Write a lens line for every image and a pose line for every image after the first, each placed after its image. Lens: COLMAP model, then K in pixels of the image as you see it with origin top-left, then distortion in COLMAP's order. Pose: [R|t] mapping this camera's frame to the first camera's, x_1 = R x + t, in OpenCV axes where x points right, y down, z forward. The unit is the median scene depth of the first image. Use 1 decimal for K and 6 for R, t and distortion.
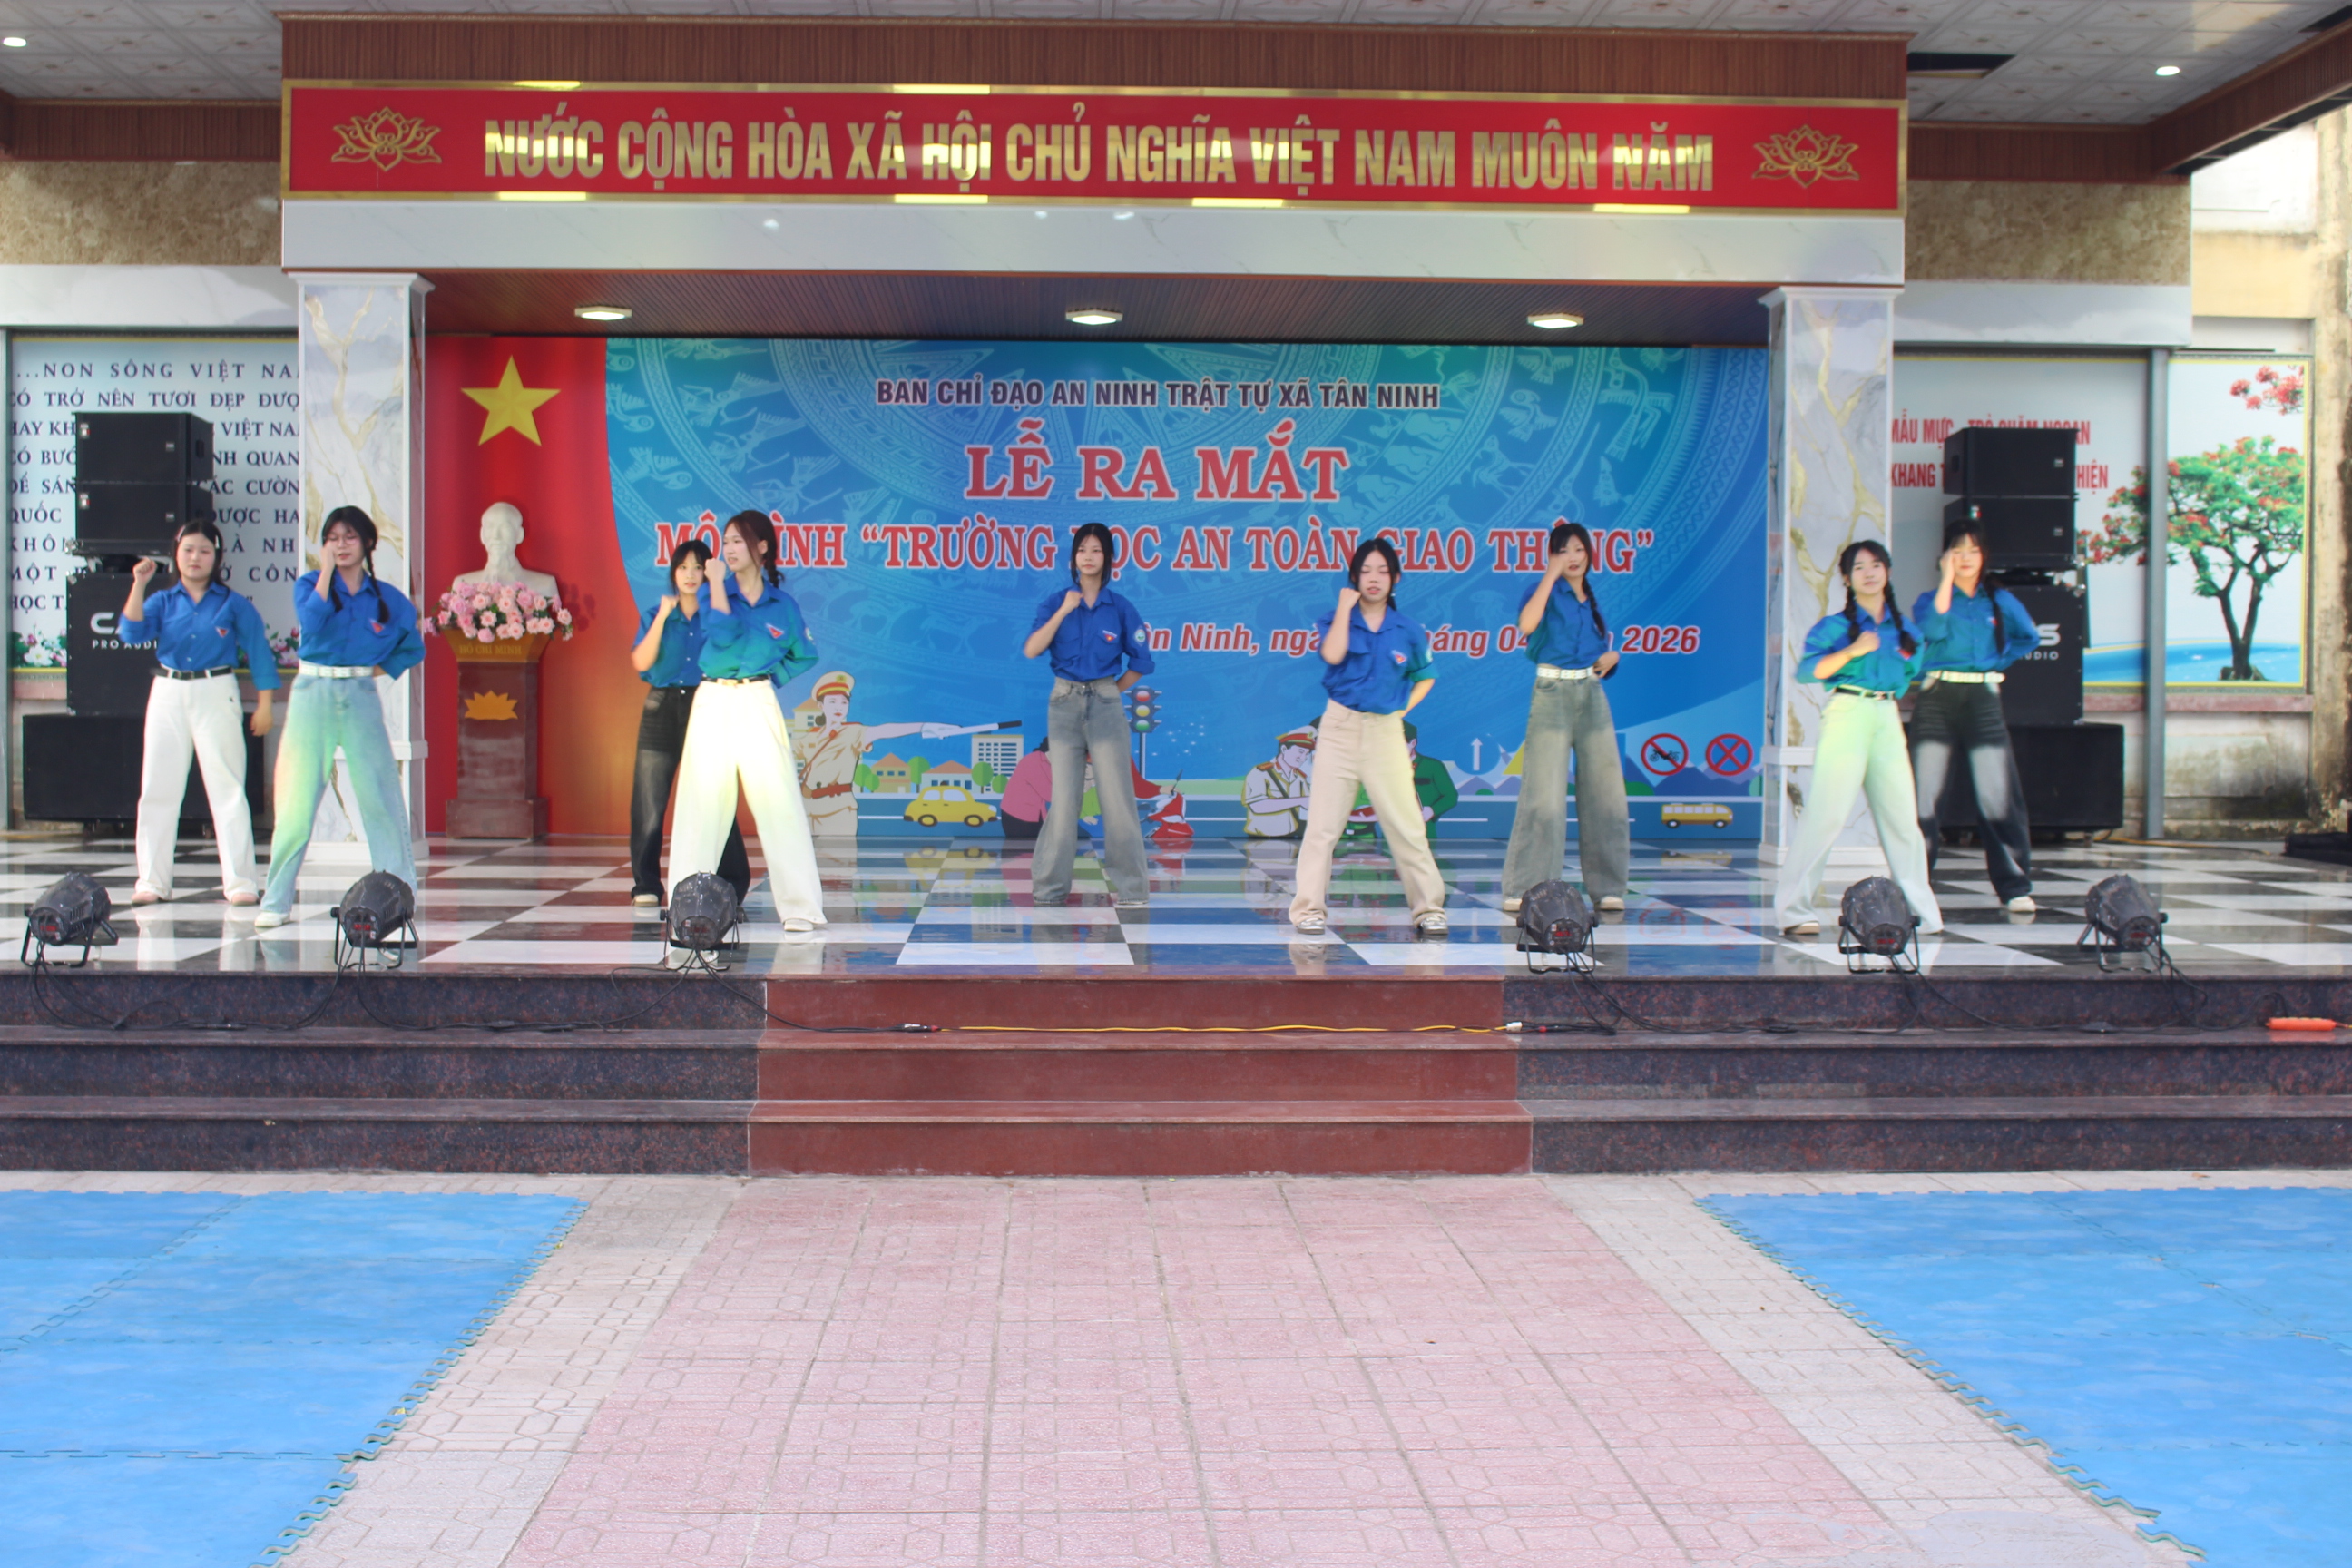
lens RADIAL K [[3026.3, 0, 1176.0], [0, 3026.3, 784.0], [0, 0, 1]] dist [-0.083604, 0.065297]
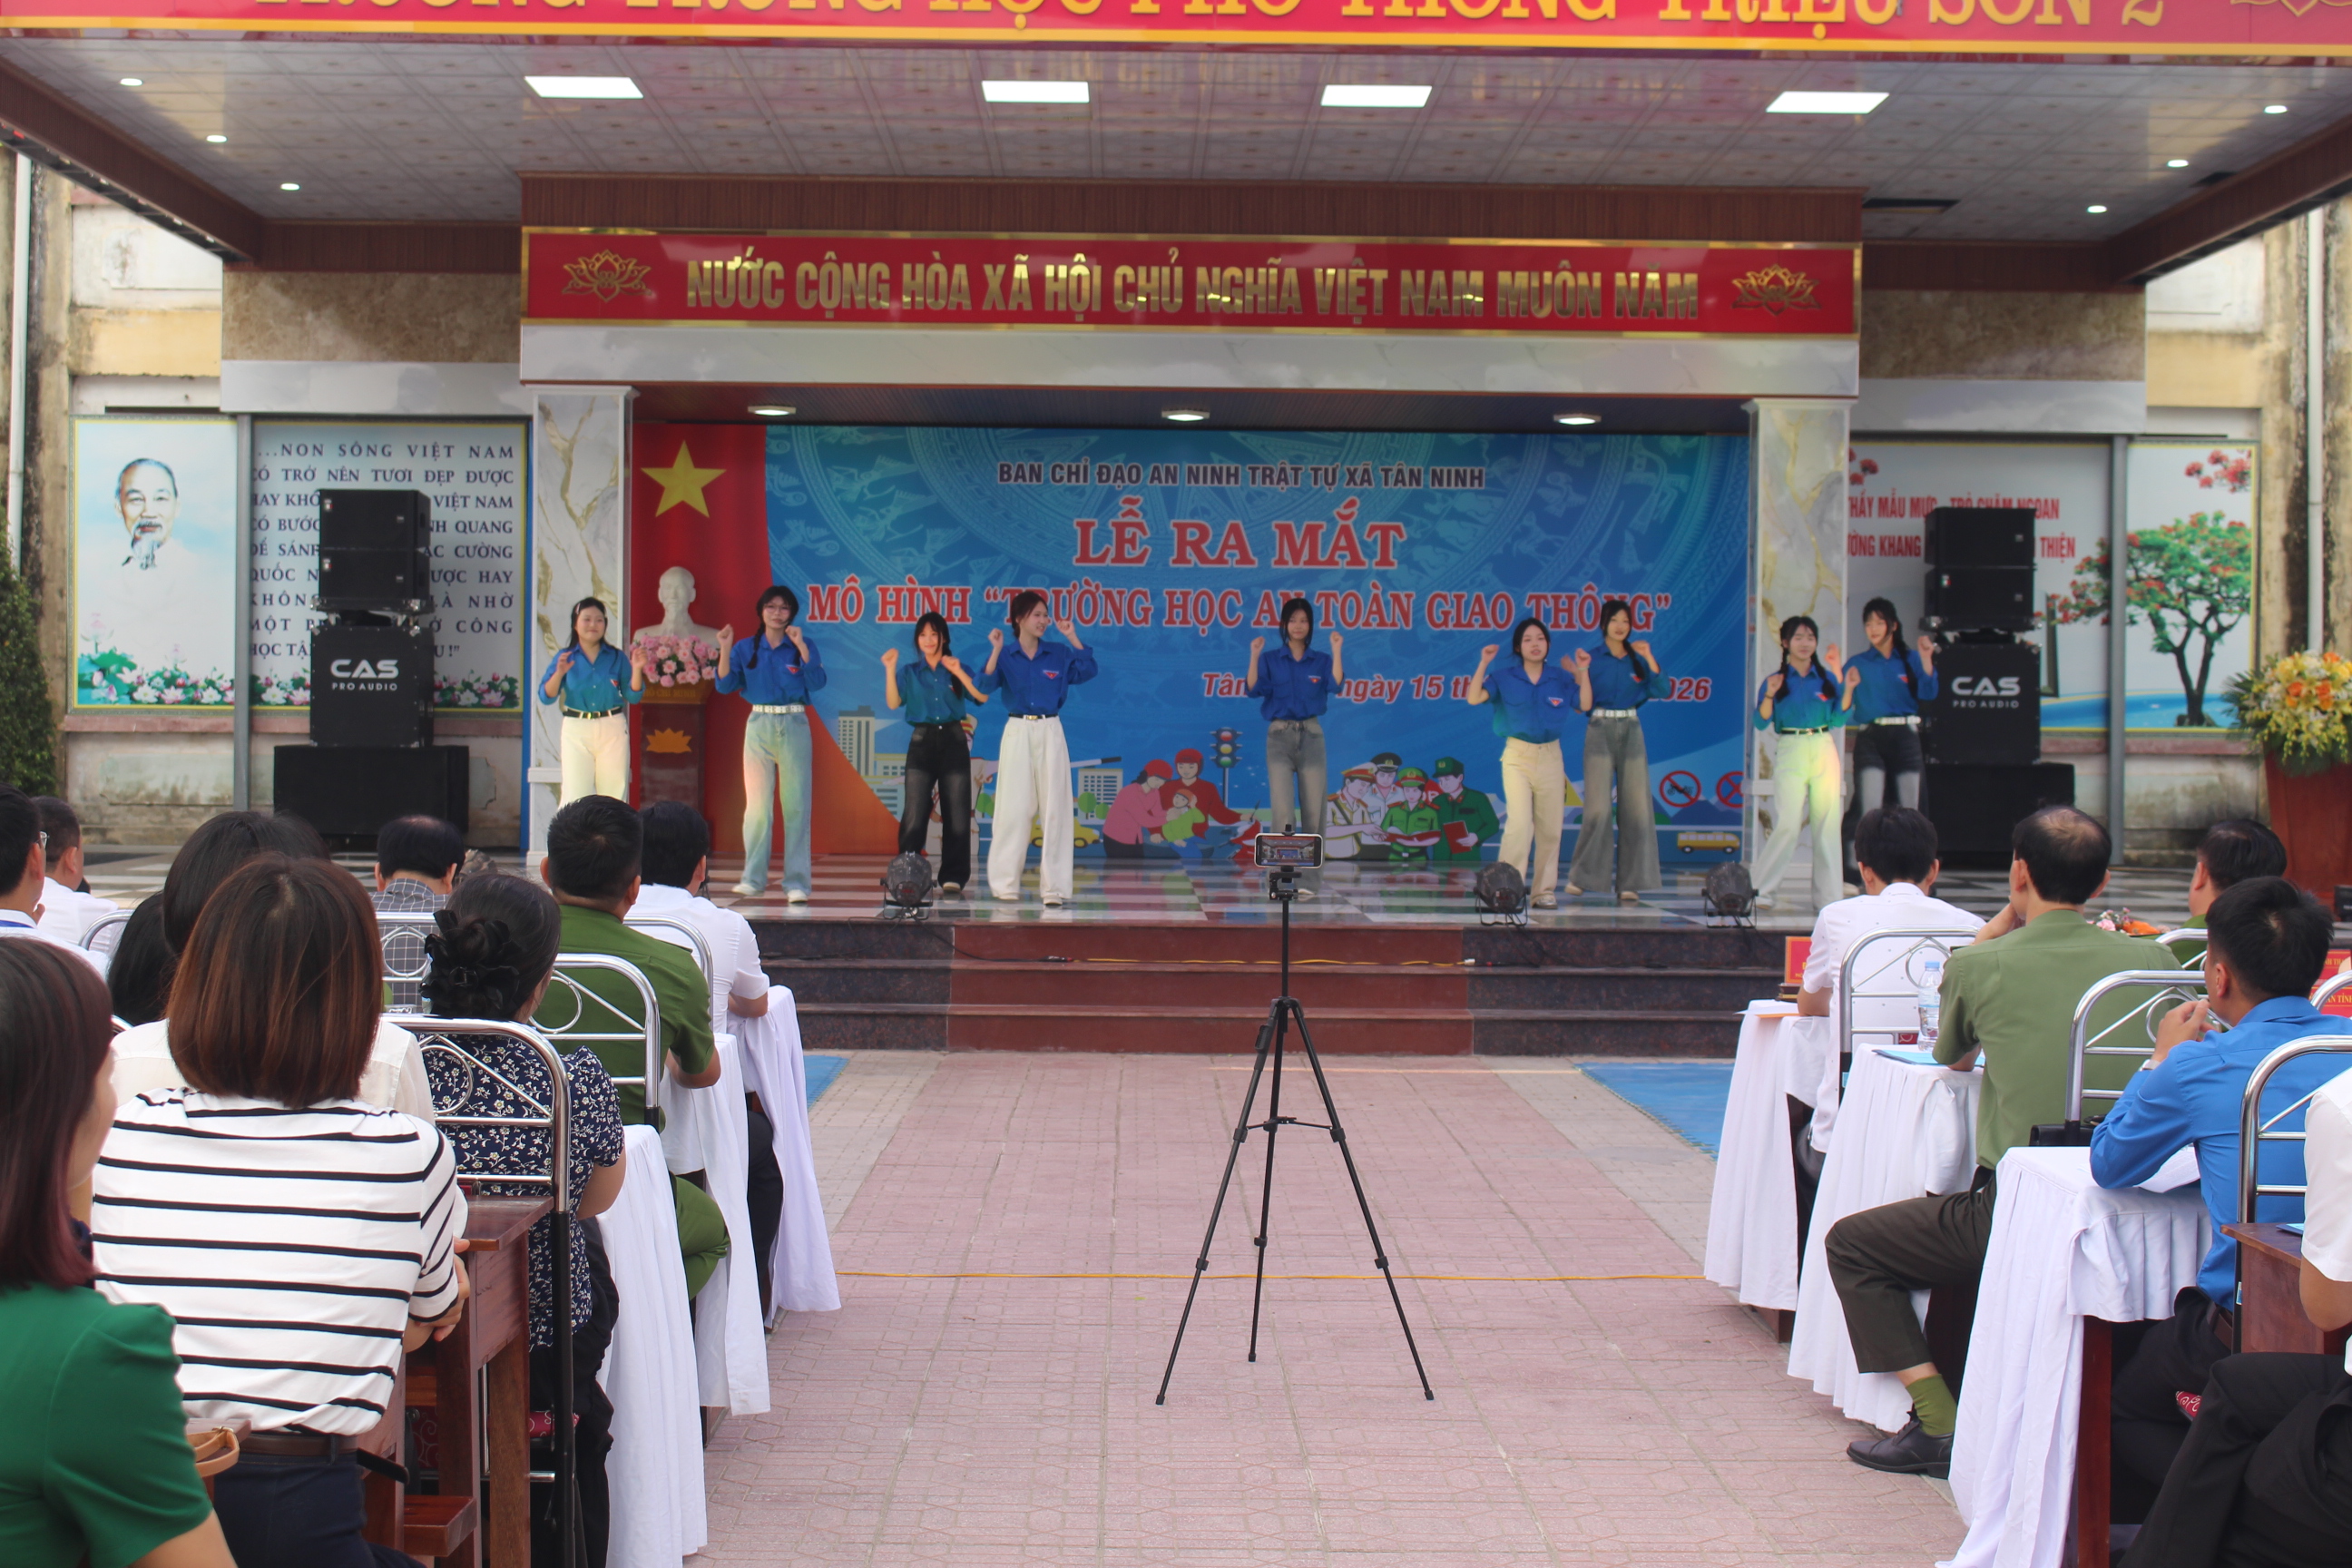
lens RADIAL K [[3895.1, 0, 1176.0], [0, 3895.1, 784.0], [0, 0, 1]] dist [-0.022395, -0.061960]
pose [[0.999496, 0.005646, -0.031235, 0.016972], [-0.006244, 0.999799, -0.019077, 0.018331], [0.031121, 0.019263, 0.999330, -0.503264]]
